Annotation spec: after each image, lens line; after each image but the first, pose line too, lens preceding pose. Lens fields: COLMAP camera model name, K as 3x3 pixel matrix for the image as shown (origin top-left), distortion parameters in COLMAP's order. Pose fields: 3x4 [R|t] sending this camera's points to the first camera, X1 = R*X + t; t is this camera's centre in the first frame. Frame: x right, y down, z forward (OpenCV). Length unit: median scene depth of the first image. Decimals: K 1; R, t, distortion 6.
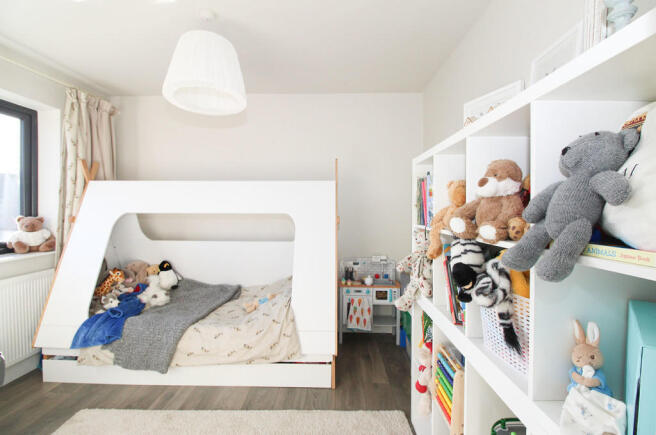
lens RADIAL K [[312.3, 0, 327.0], [0, 312.3, 210.1], [0, 0, 1]] dist [0.000812, -0.013006]
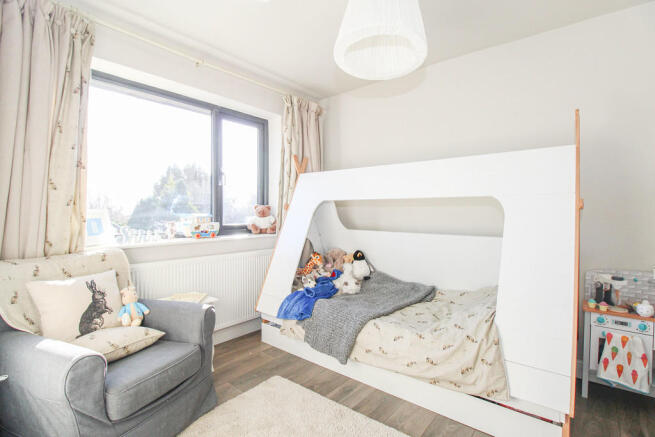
lens RADIAL K [[311.9, 0, 326.5], [0, 311.9, 211.1], [0, 0, 1]] dist [0.000812, -0.013006]
pose [[0.785437, 0.001217, -0.618940, 0.019620], [-0.010084, 0.999891, -0.010830, 0.056464], [0.618859, 0.014748, 0.785364, 0.174745]]
